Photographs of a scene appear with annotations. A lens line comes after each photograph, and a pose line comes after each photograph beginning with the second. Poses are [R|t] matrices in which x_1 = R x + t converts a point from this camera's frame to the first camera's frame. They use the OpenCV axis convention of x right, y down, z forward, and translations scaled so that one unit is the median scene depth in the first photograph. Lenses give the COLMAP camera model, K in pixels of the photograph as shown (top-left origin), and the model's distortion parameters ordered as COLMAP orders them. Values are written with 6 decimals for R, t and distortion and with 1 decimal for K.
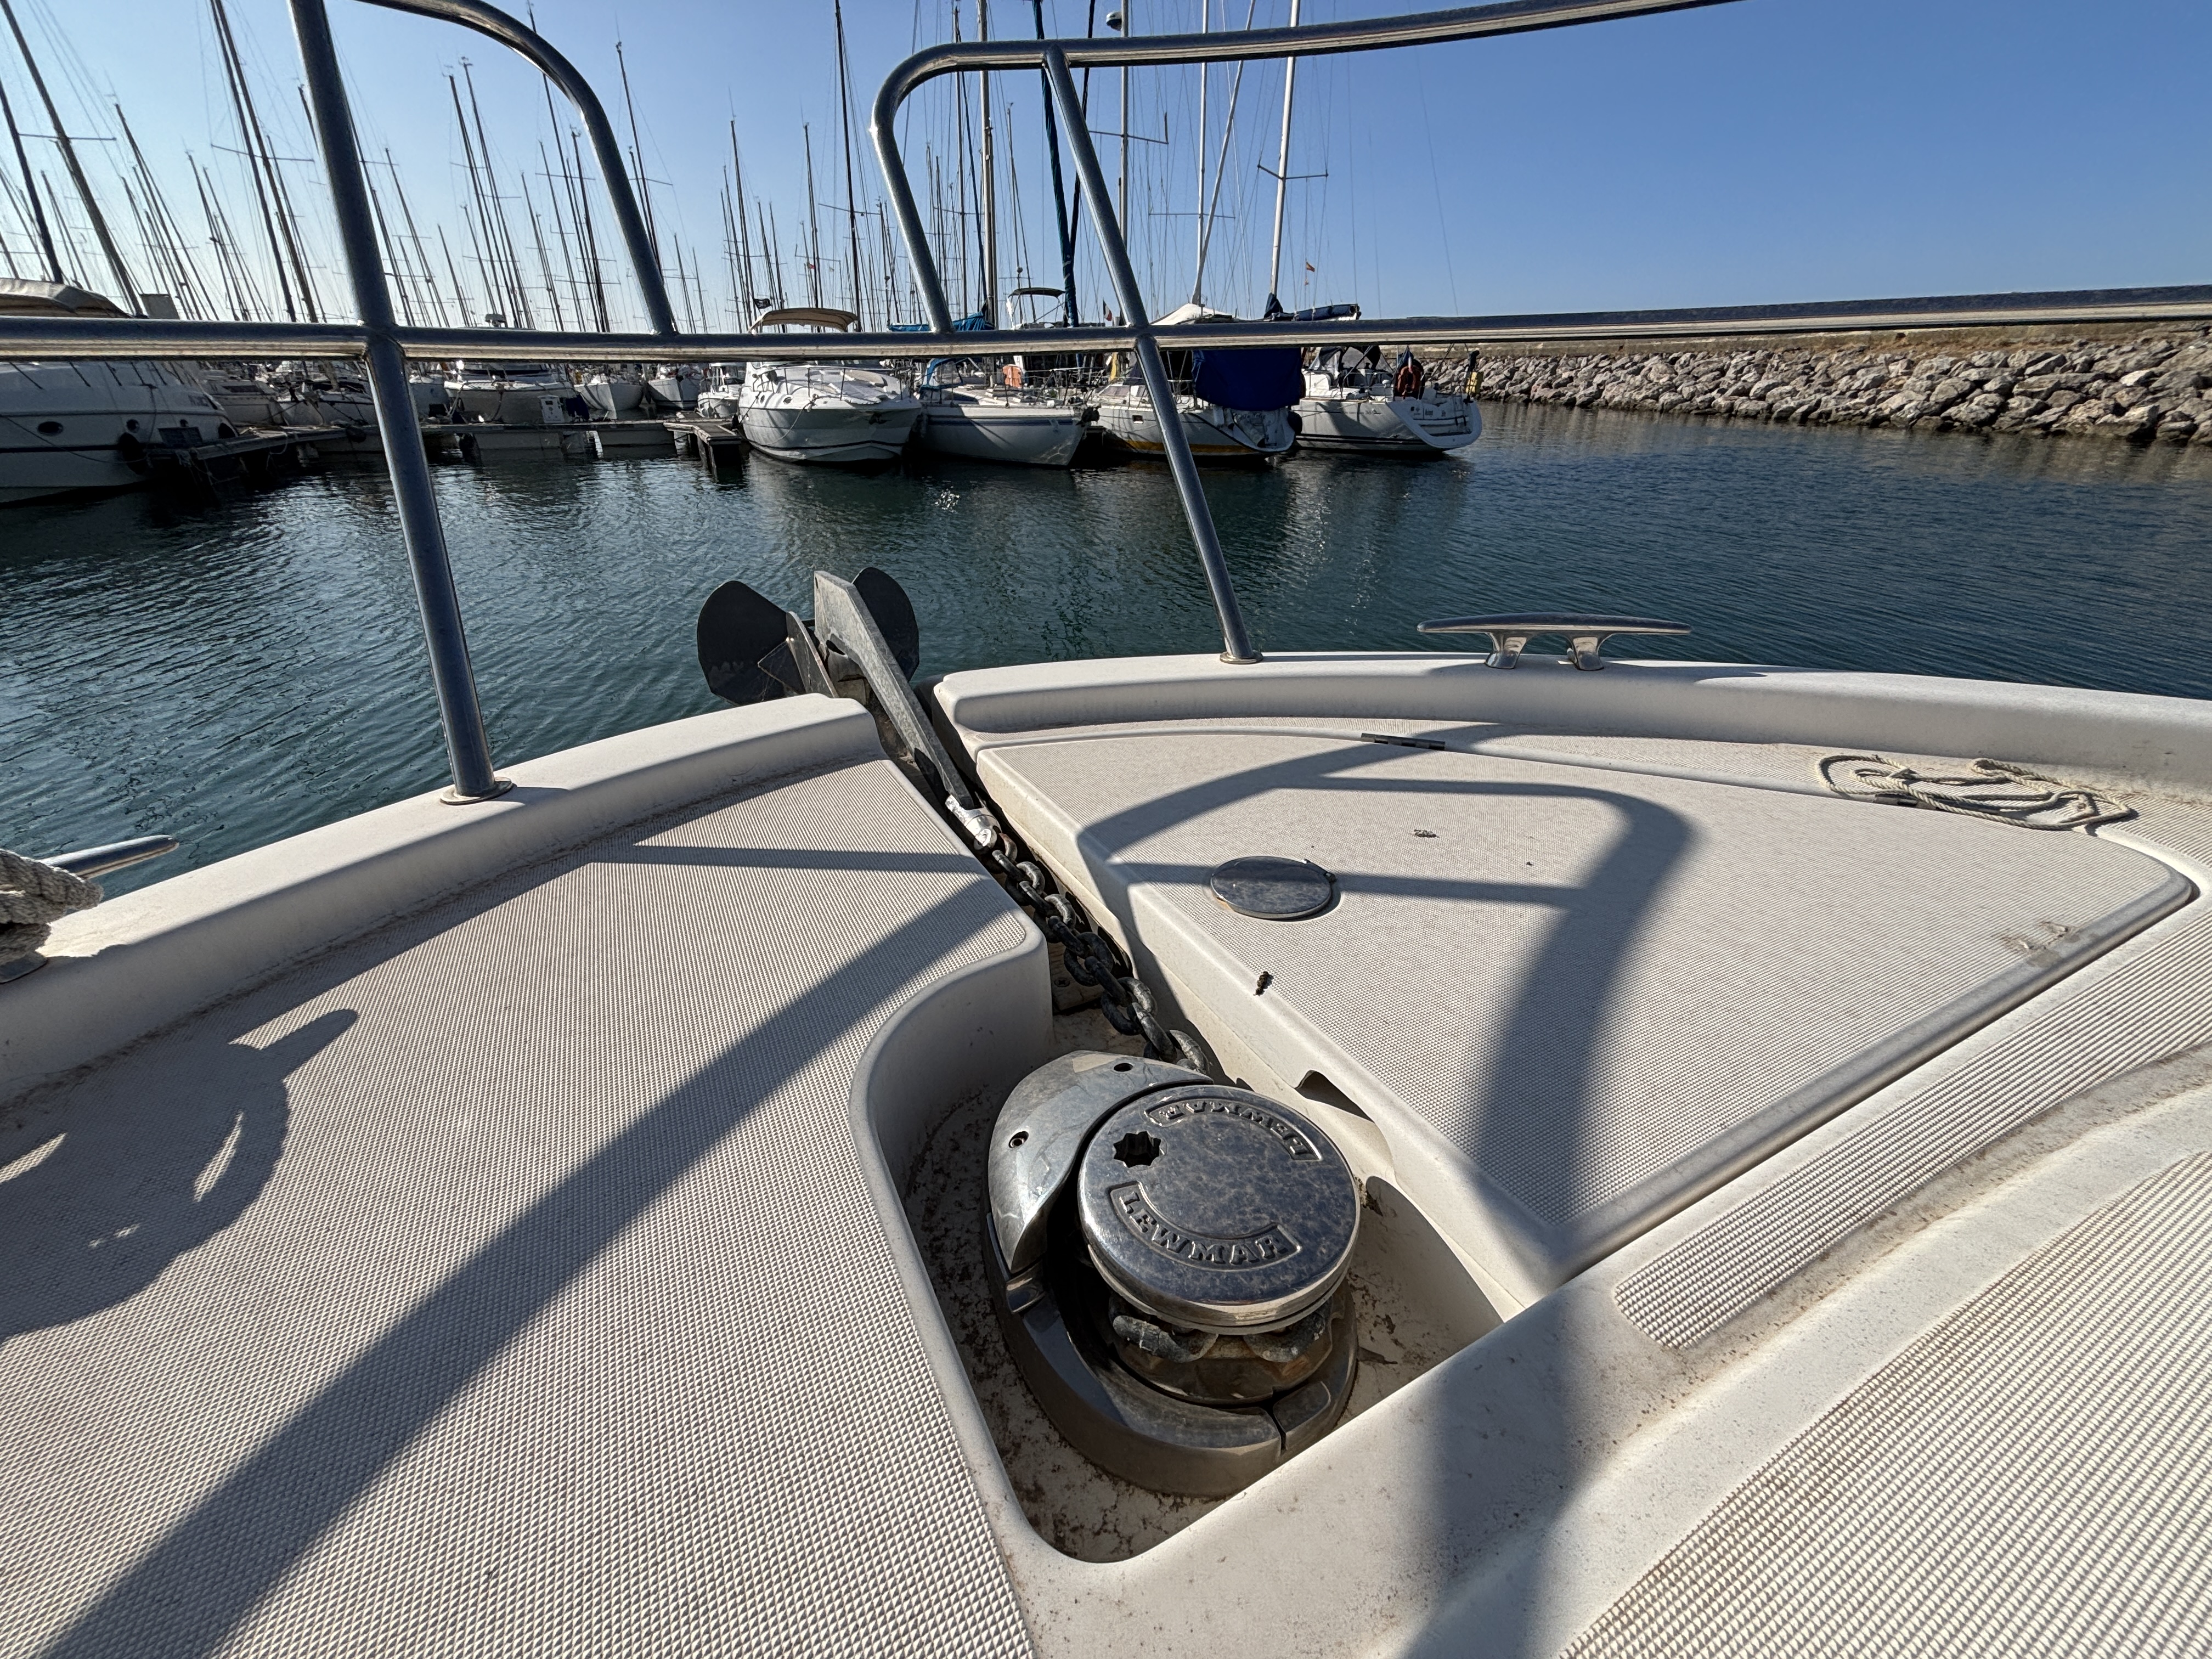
lens RADIAL K [[893.3, 0, 1103.2], [0, 893.3, 811.4], [0, 0, 1]] dist [0.005081, 0.000042]
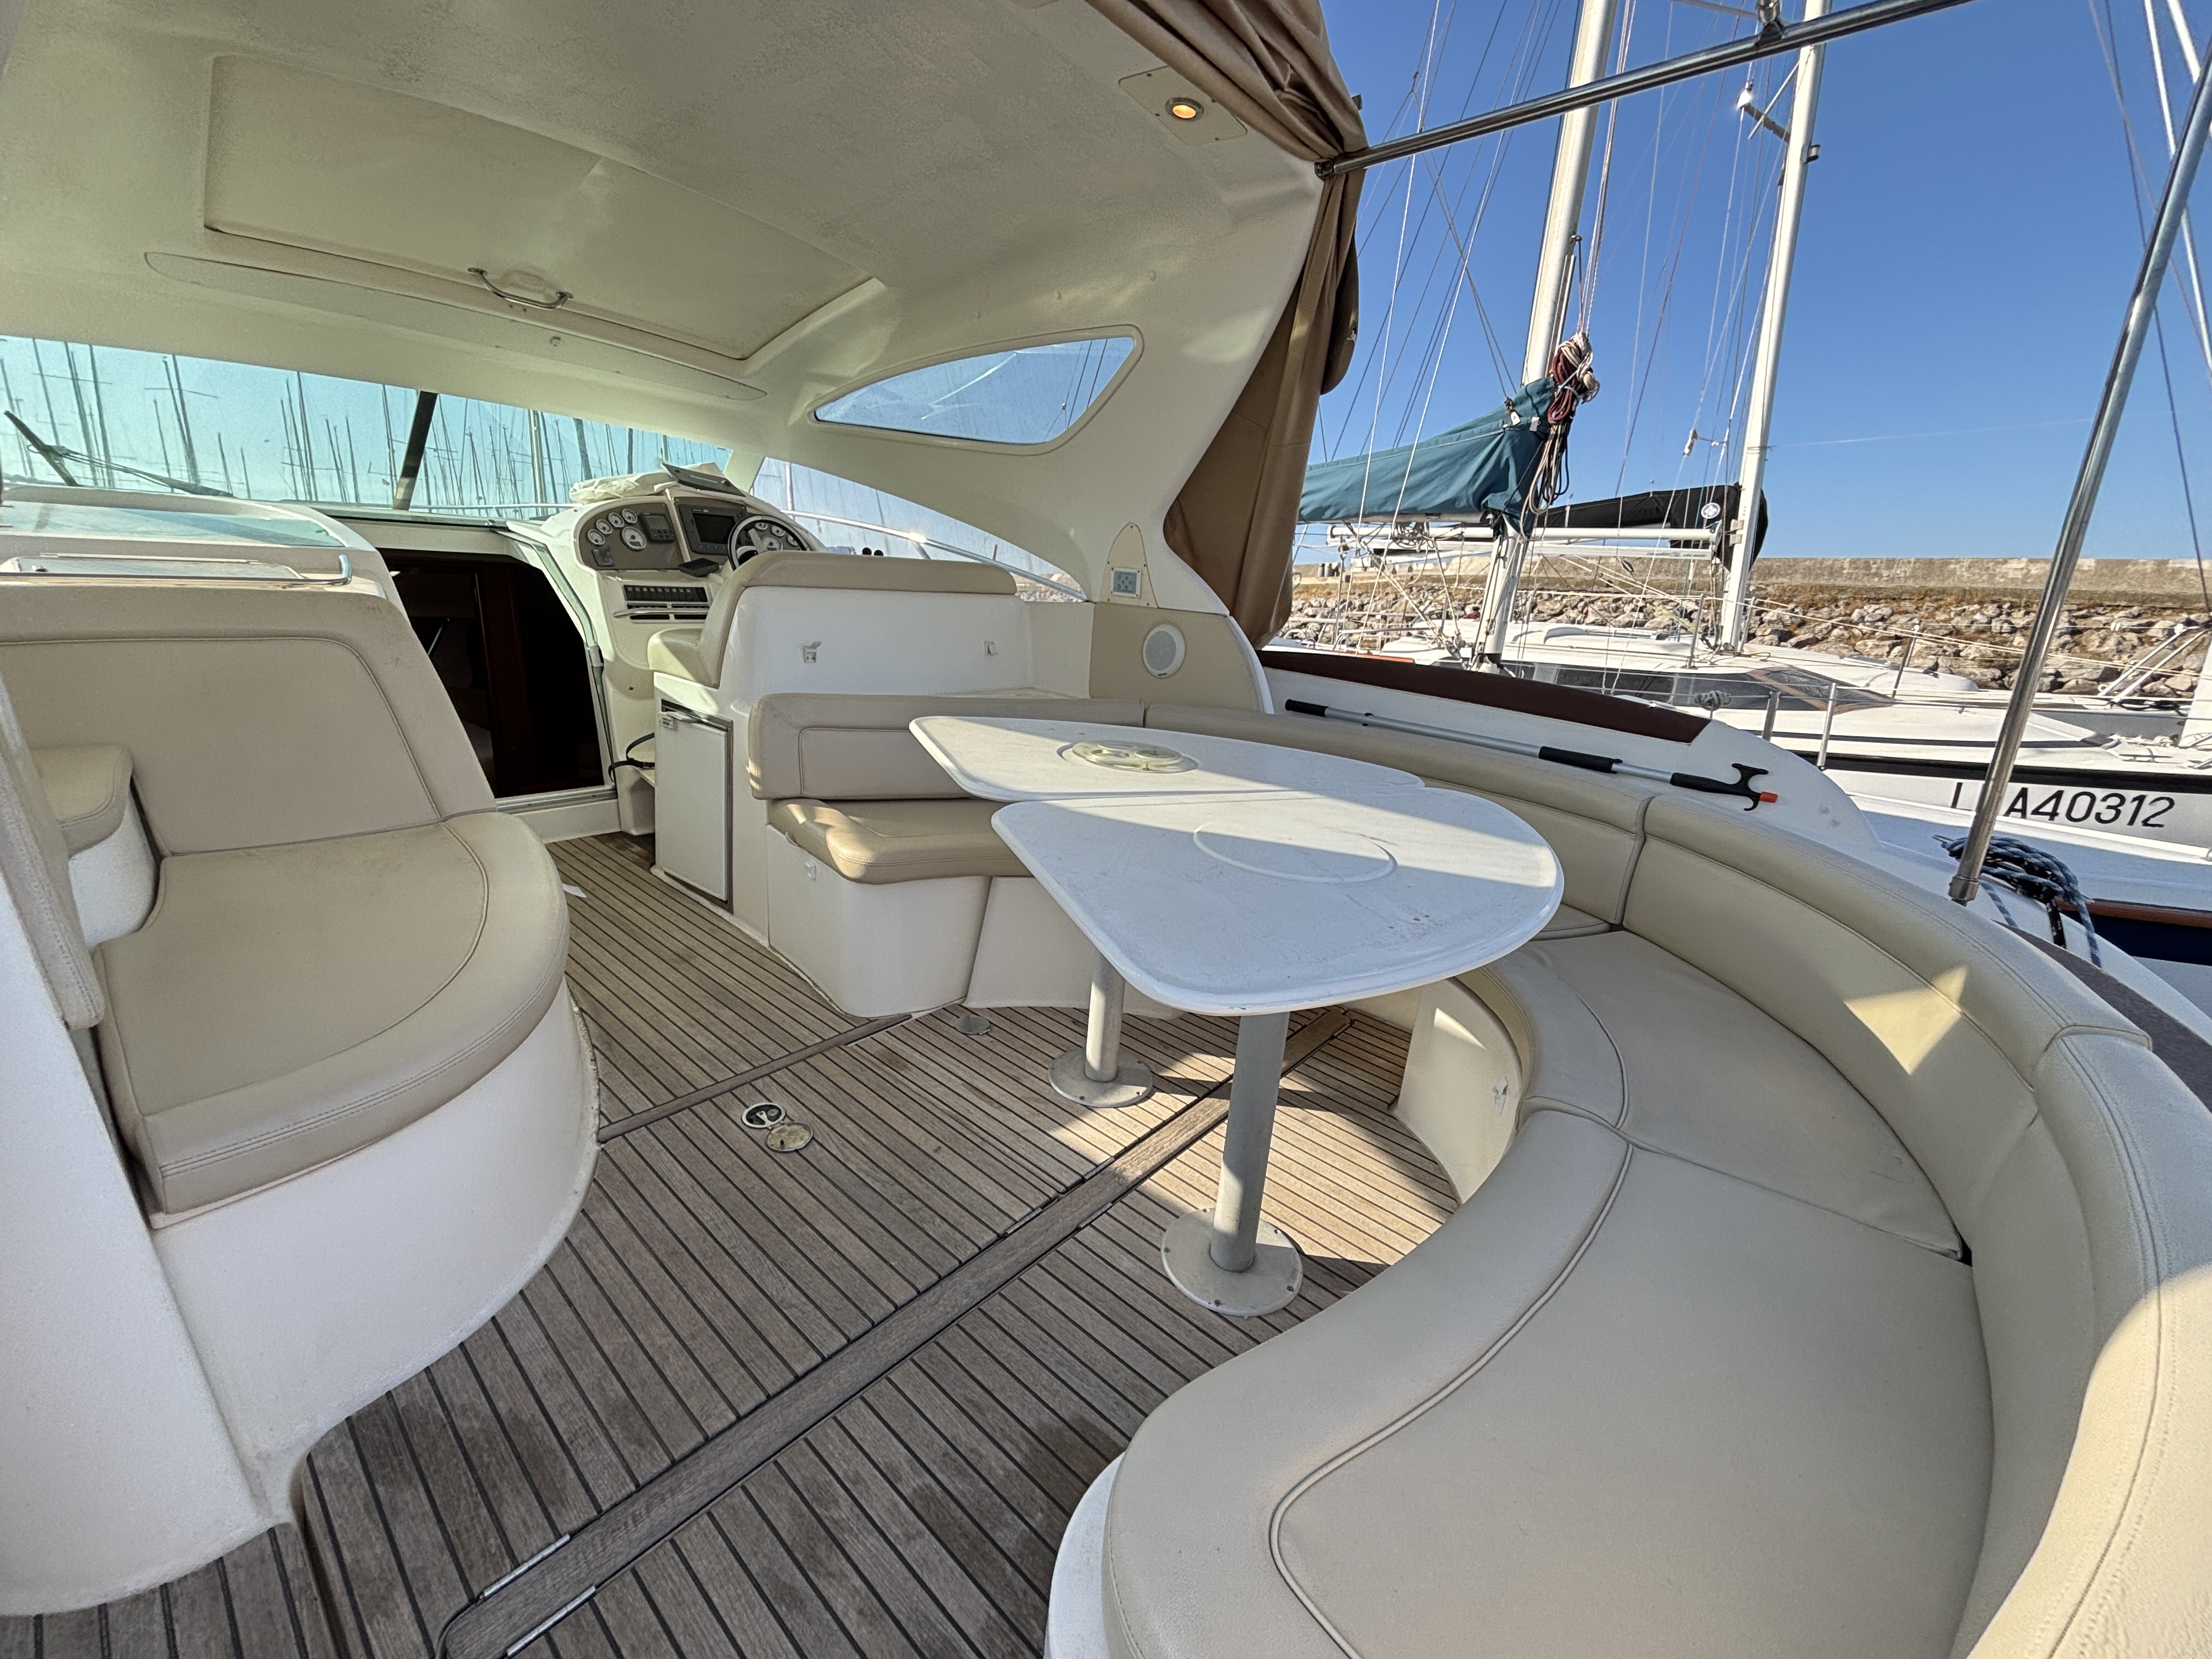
lens RADIAL K [[893.3, 0, 1105.3], [0, 893.3, 819.1], [0, 0, 1]] dist [0.005081, 0.000042]
pose [[0.931975, -0.054384, 0.358421, 0.108757], [0.128990, 0.973728, -0.187658, 0.131390], [-0.338799, 0.221126, 0.914505, -0.254606]]
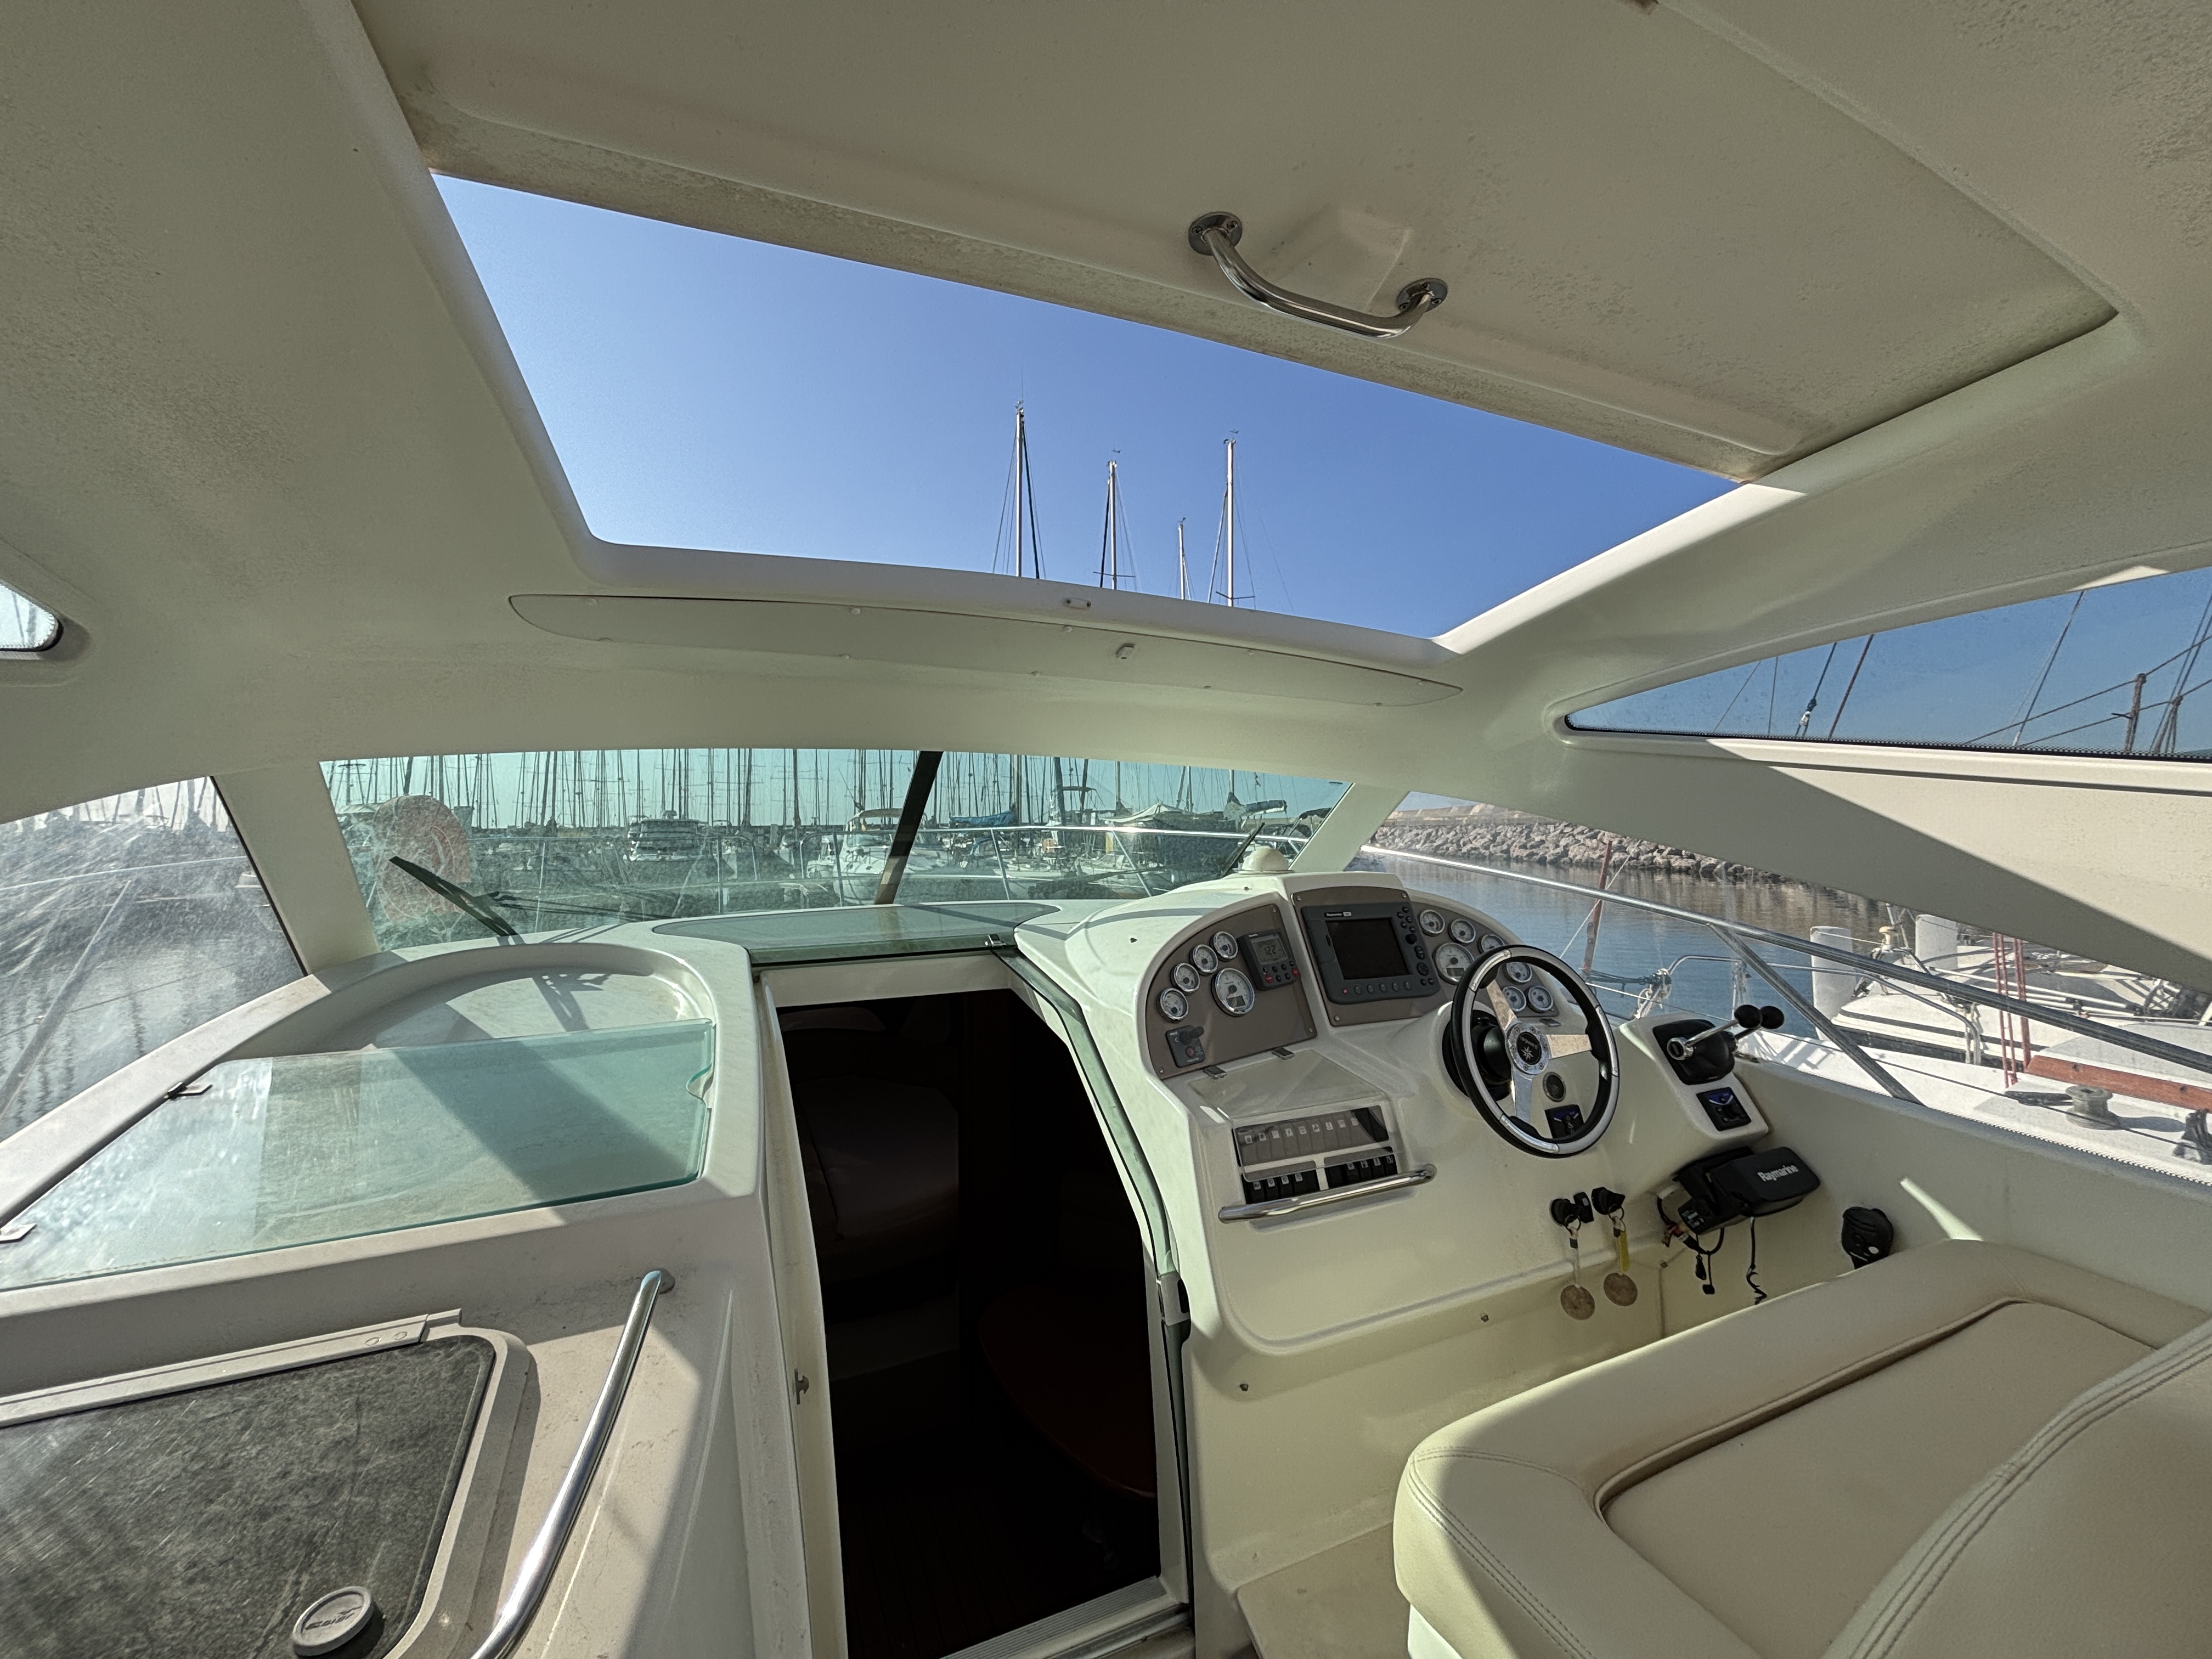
lens RADIAL K [[893.3, 0, 1111.0], [0, 893.3, 806.5], [0, 0, 1]] dist [0.005081, 0.000042]
pose [[0.997811, -0.011810, -0.065066, 0.089461], [-0.020160, 0.882761, -0.469390, 0.077865], [0.062981, 0.469674, 0.880590, -0.186291]]
